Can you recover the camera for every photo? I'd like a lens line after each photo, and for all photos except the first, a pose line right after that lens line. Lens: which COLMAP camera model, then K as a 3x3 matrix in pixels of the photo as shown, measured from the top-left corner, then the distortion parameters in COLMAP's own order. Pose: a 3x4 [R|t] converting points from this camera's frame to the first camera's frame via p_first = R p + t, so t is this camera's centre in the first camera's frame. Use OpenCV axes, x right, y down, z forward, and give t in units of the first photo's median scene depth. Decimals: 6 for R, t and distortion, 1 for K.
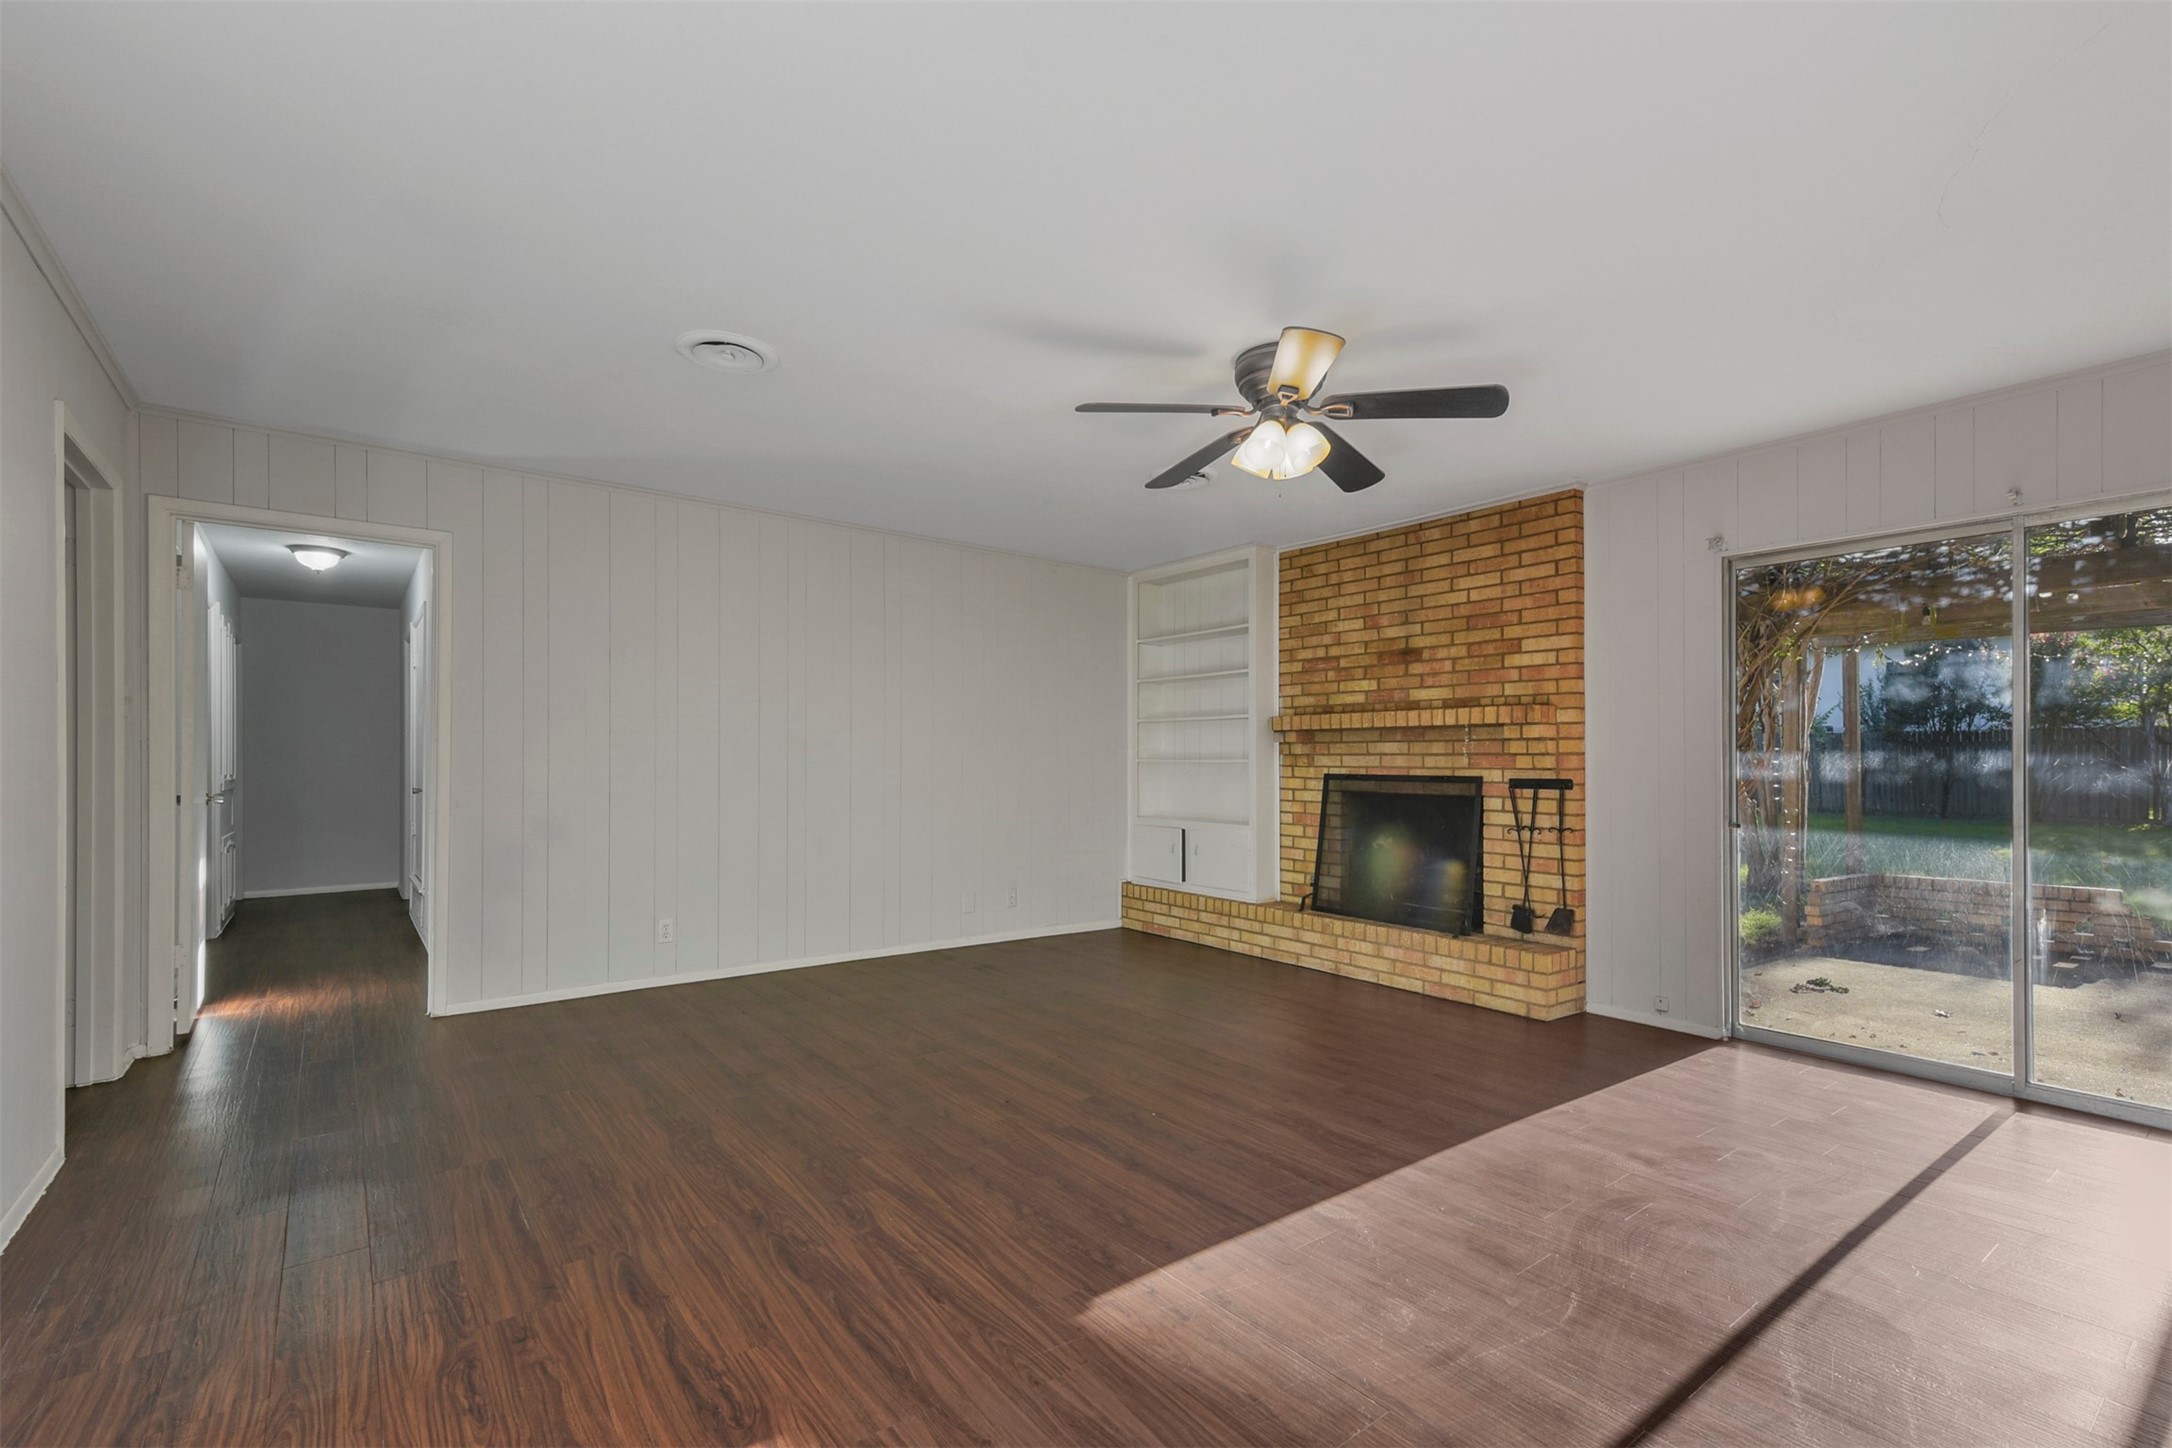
lens RADIAL K [[962.0, 0, 1093.5], [0, 962.0, 738.1], [0, 0, 1]] dist [0.020148, -0.000030]
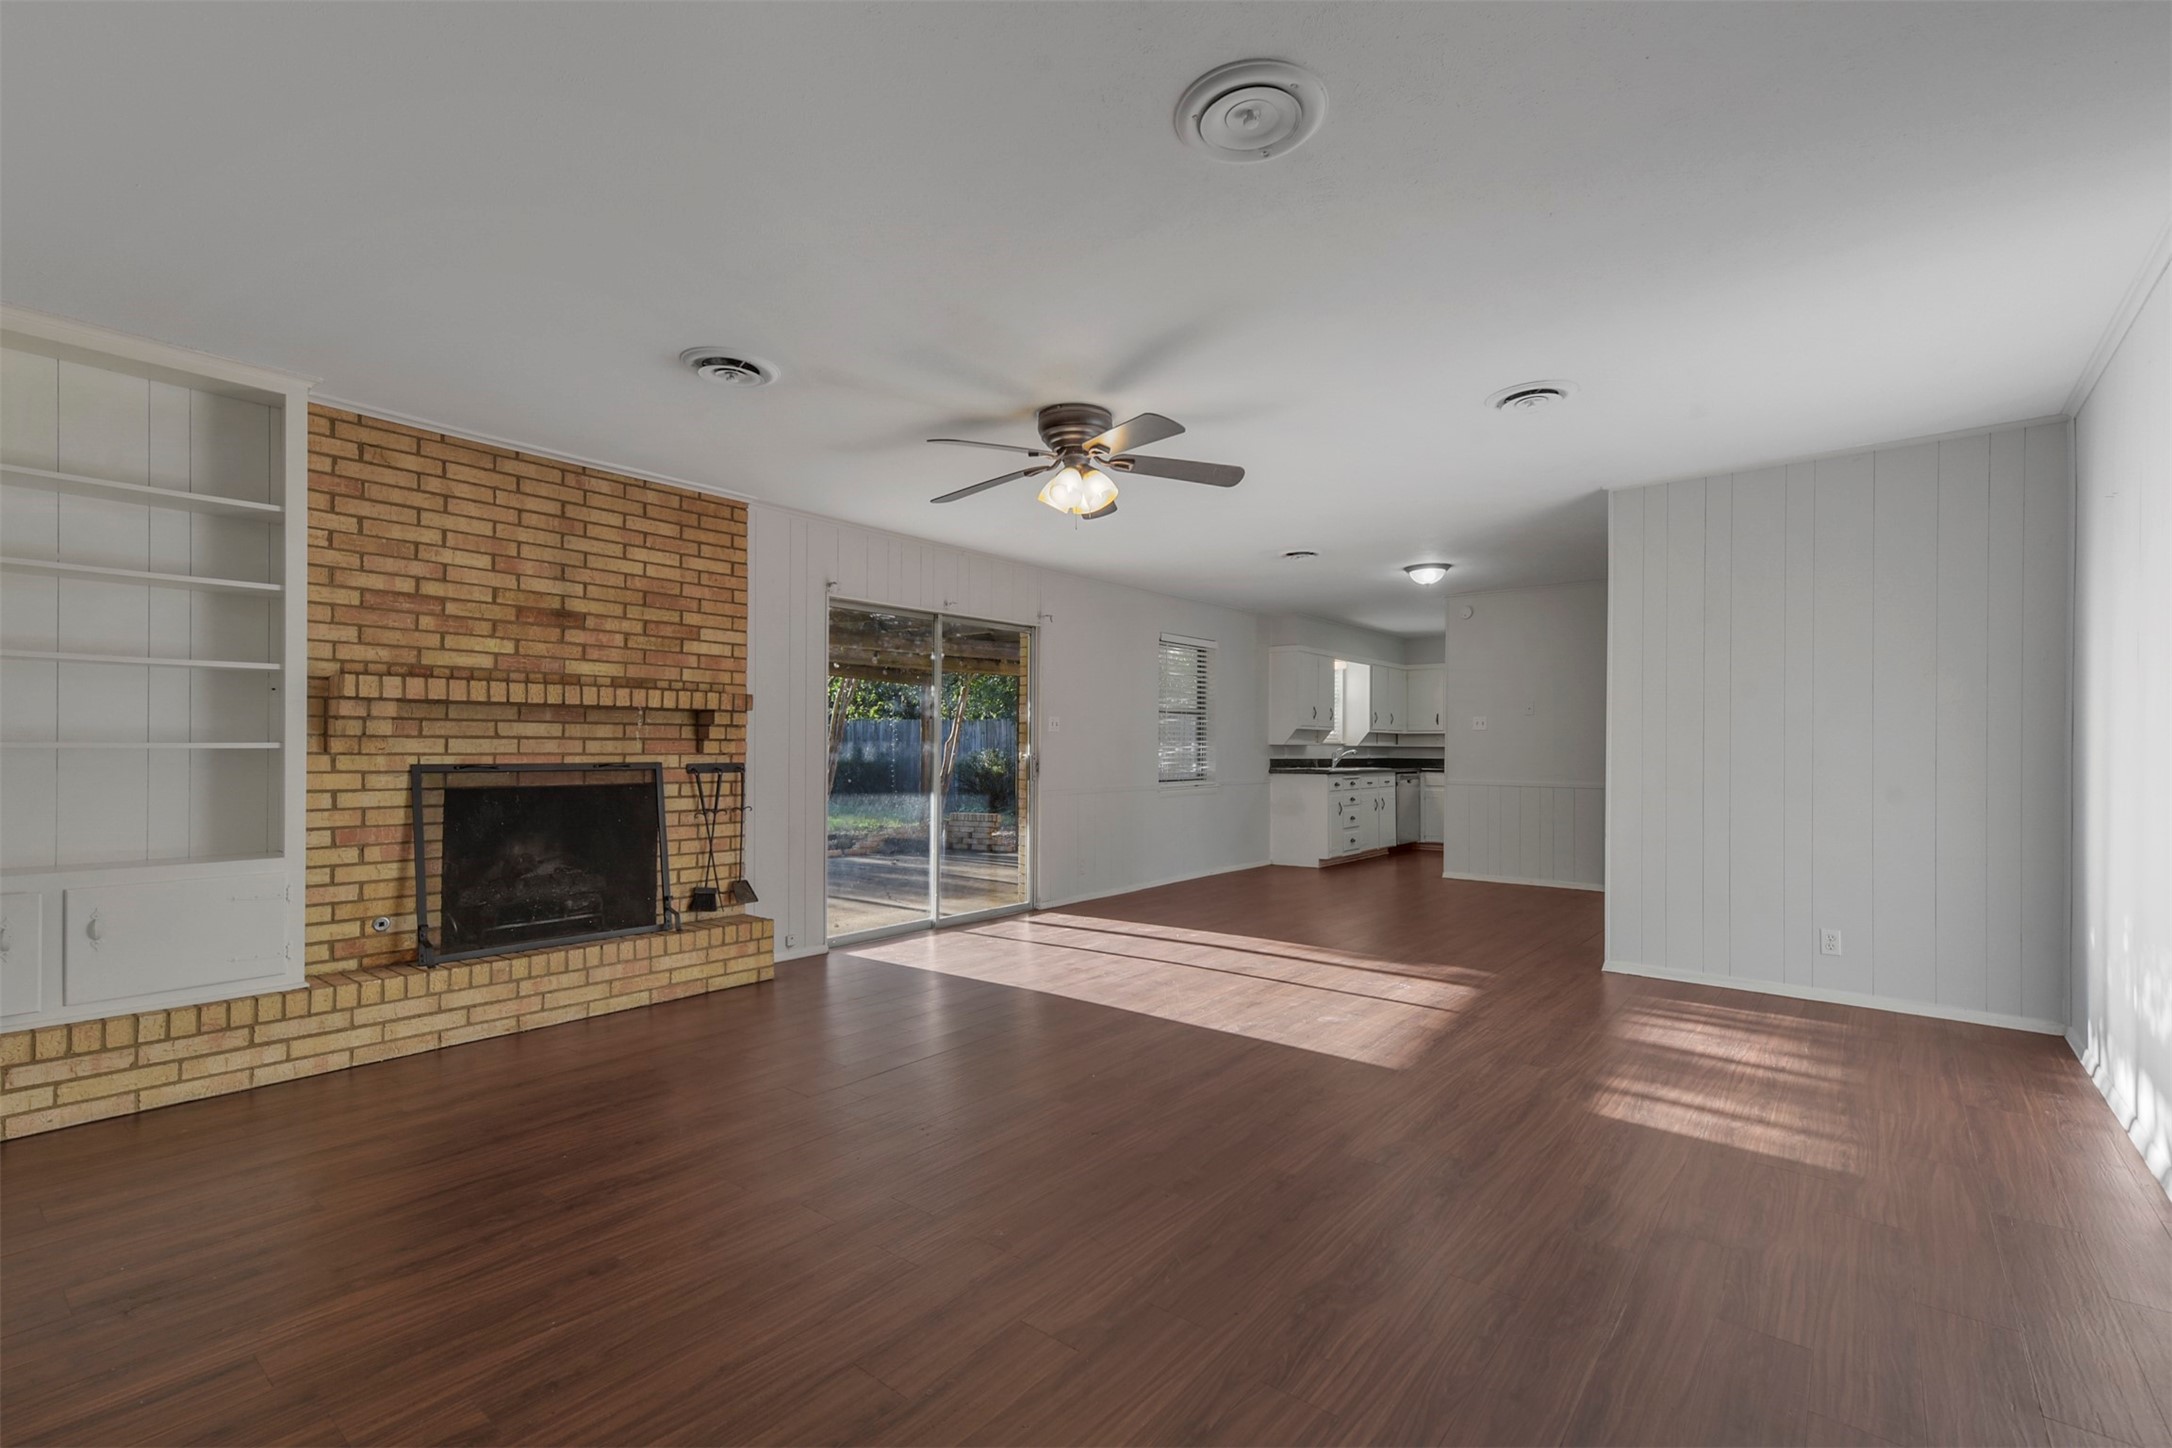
lens RADIAL K [[972.8, 0, 1086.0], [0, 972.8, 724.0], [0, 0, 1]] dist [0.022469, -0.000072]
pose [[-0.235116, 0.021821, 0.971722, -0.605091], [-0.026208, 0.999242, -0.028780, 0.017480], [-0.971614, -0.032234, -0.234366, 0.771917]]
